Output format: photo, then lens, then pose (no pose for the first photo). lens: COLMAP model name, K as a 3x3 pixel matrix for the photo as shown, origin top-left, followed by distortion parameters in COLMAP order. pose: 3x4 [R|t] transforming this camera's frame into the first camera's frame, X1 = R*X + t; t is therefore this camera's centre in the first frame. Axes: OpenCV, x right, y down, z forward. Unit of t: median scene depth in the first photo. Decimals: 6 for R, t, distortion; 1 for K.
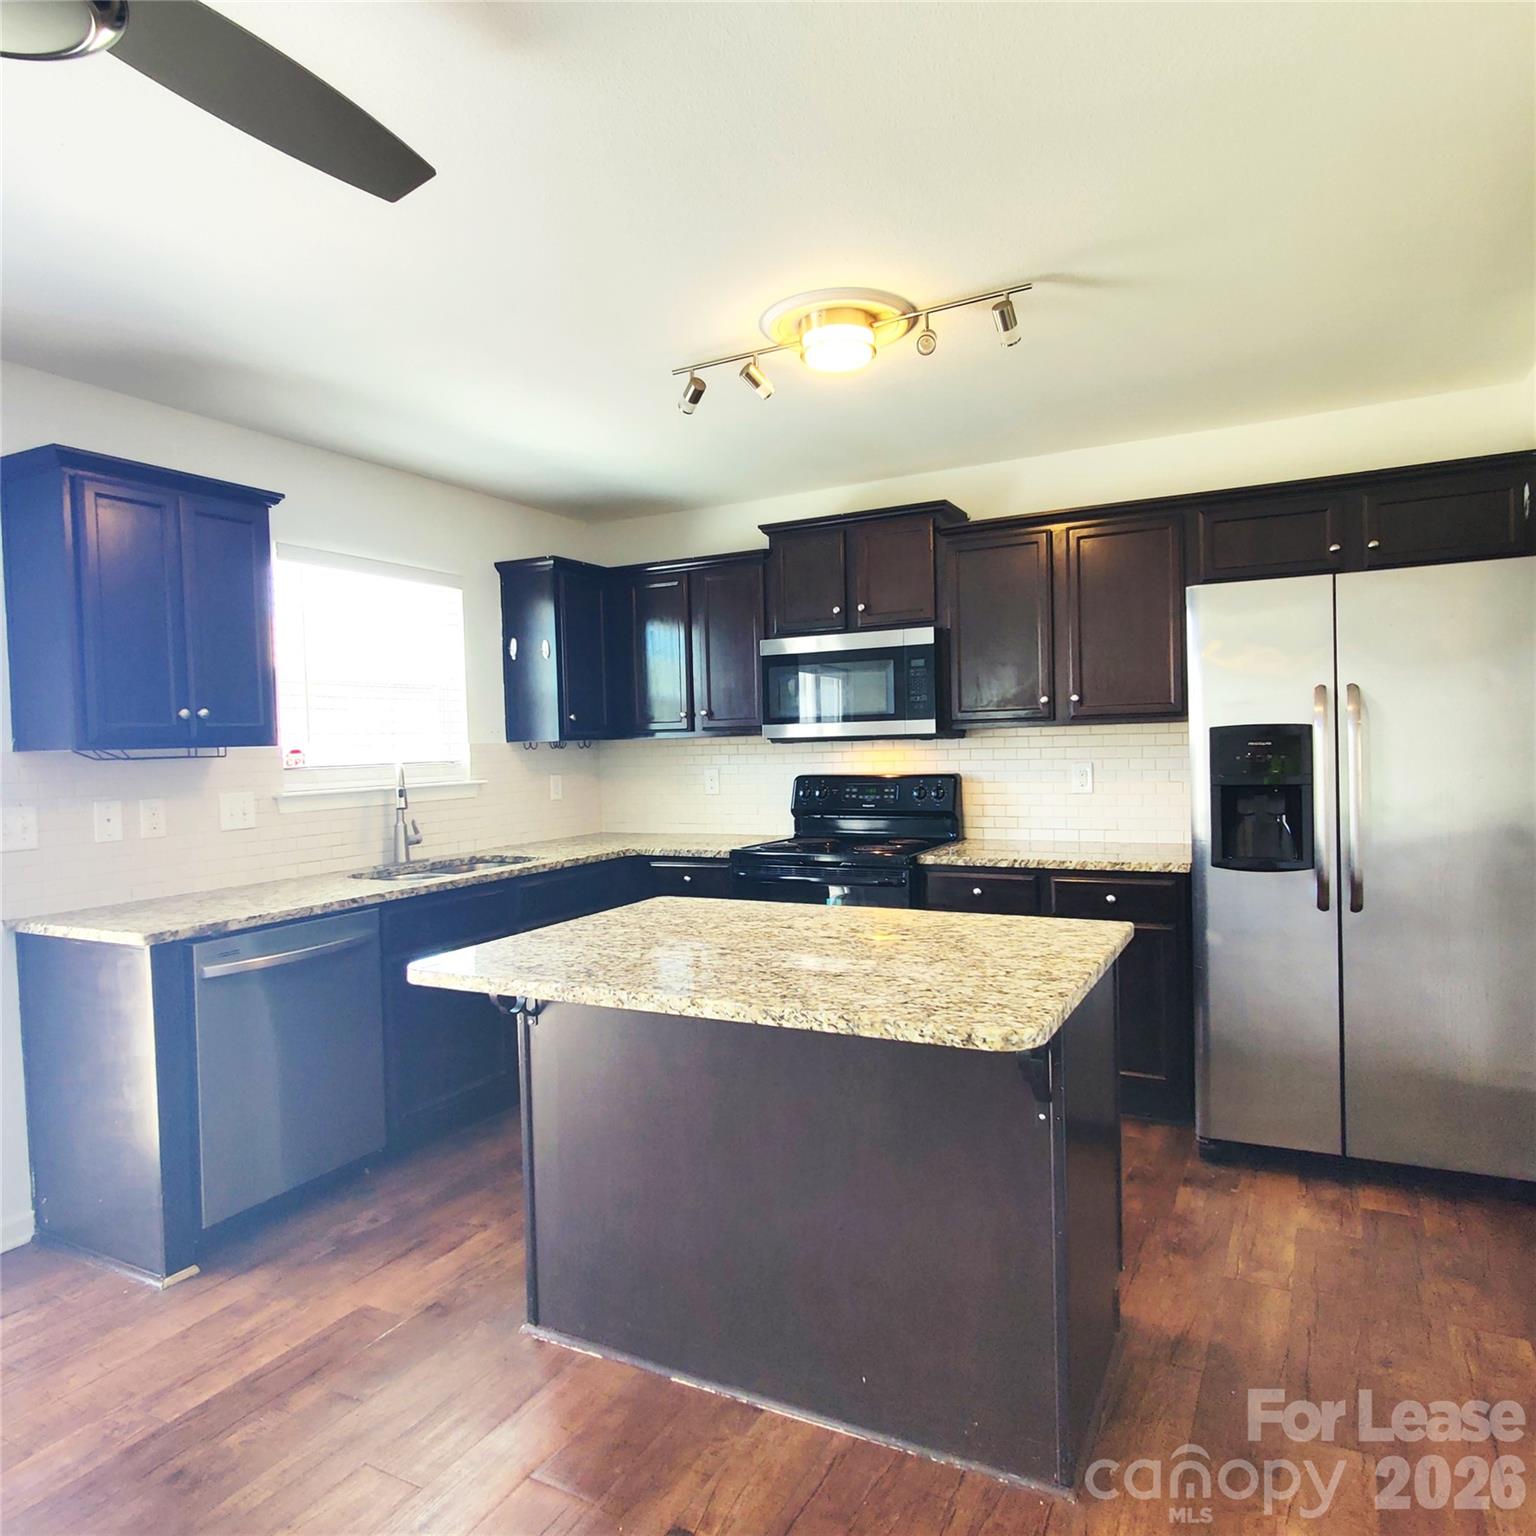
lens RADIAL K [[1041.3, 0, 765.3], [0, 1041.3, 775.5], [0, 0, 1]] dist [-0.006006, -0.009048]
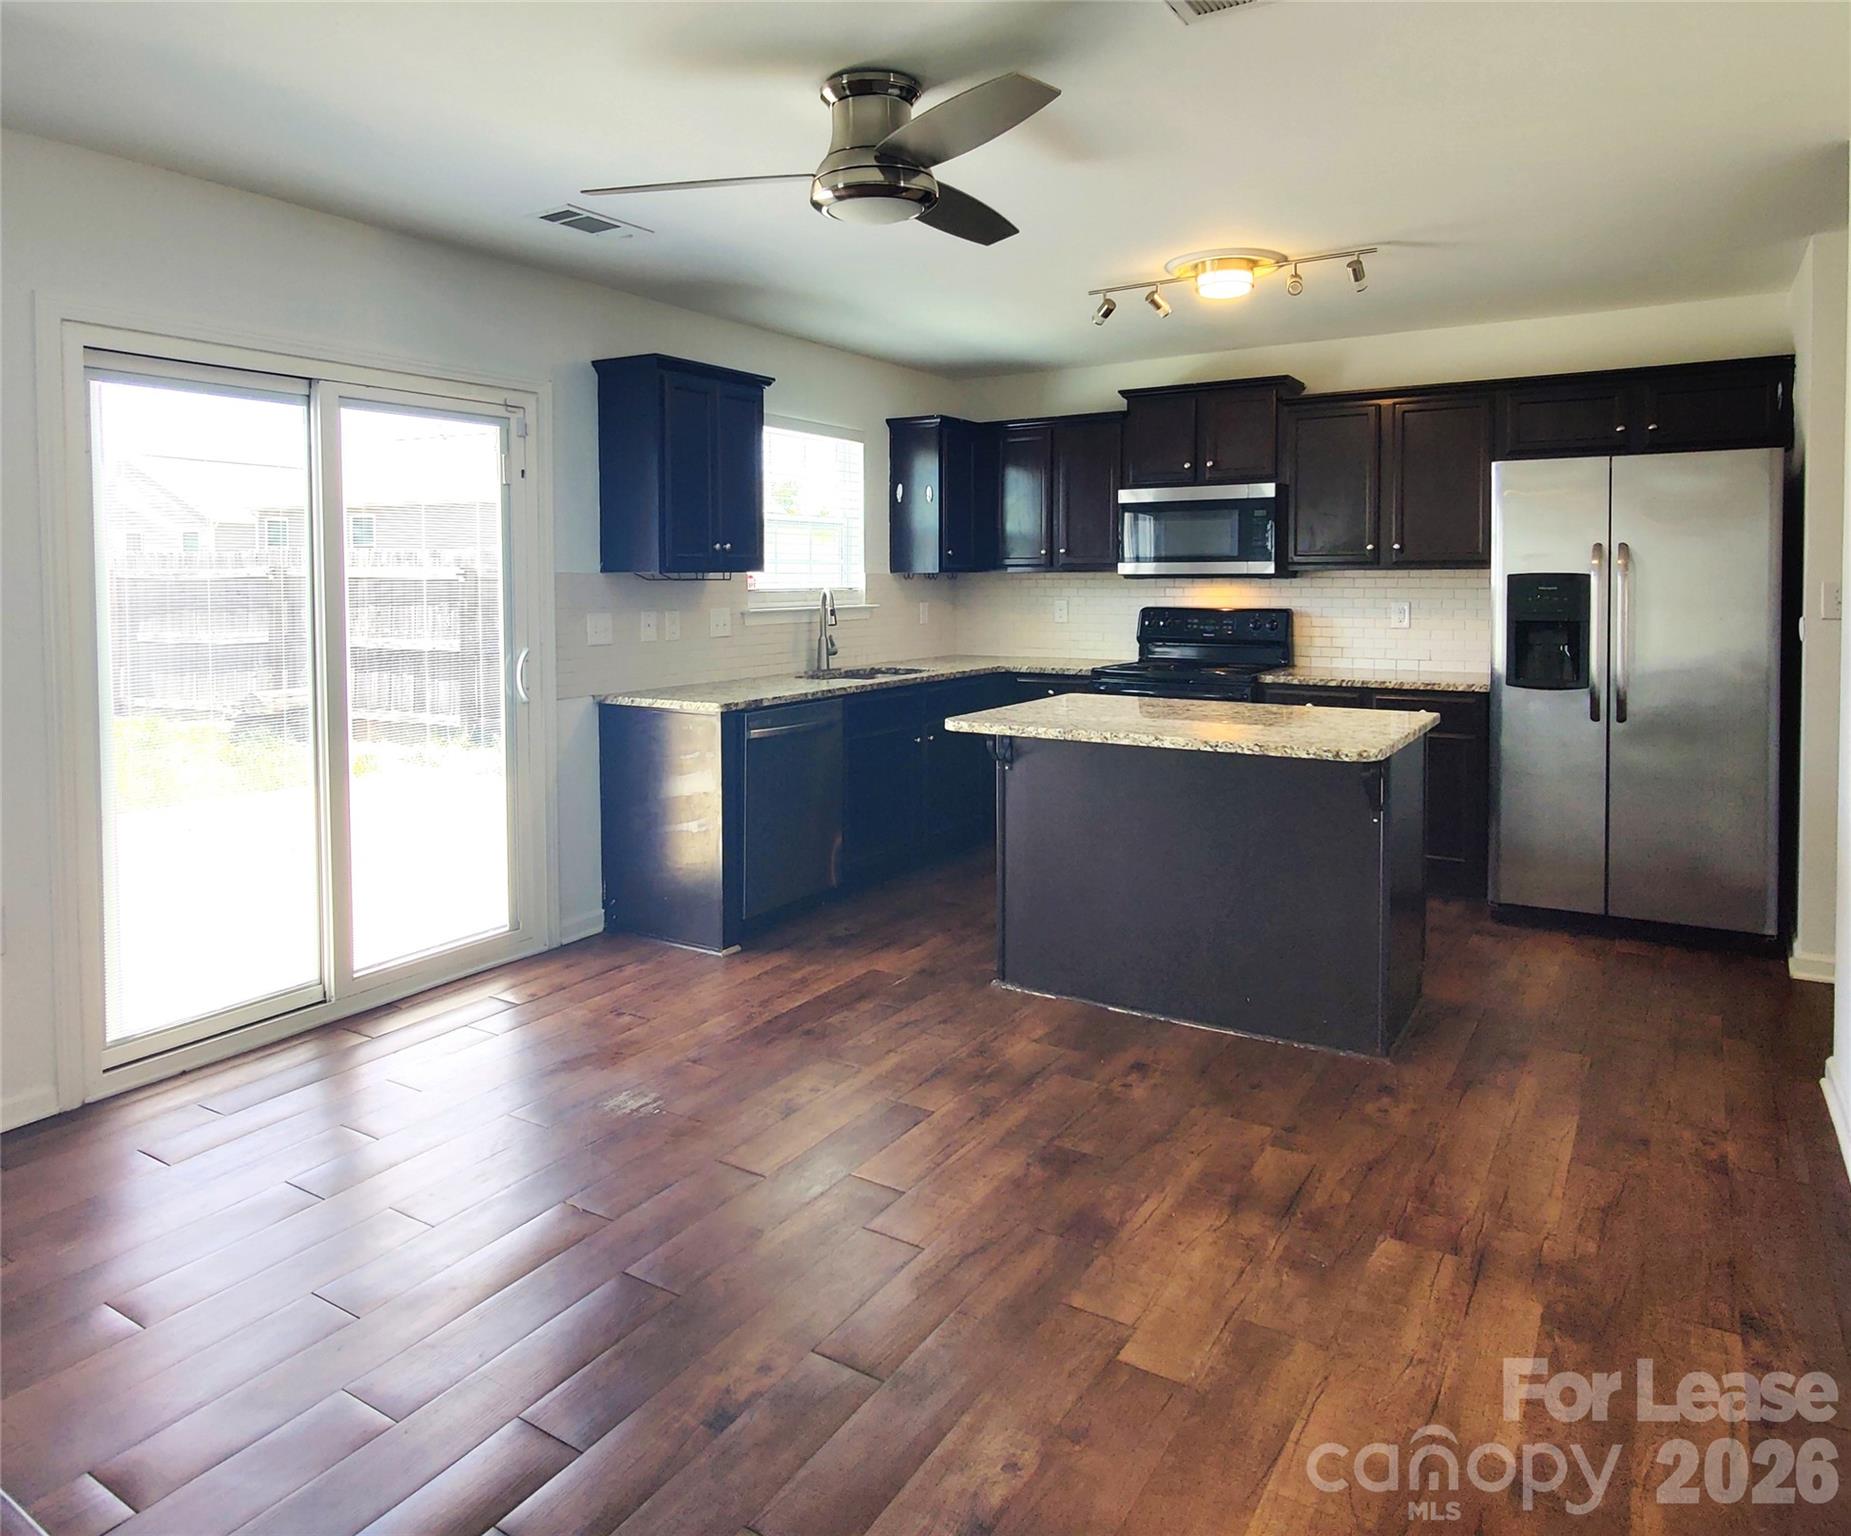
lens RADIAL K [[1217.7, 0, 900.9], [0, 1217.7, 623.0], [0, 0, 1]] dist [-0.013722, -0.010091]
pose [[0.995907, 0.025975, -0.086570, -0.168718], [-0.025364, 0.999645, 0.008153, 0.018366], [0.086751, -0.005924, 0.996212, -0.505039]]
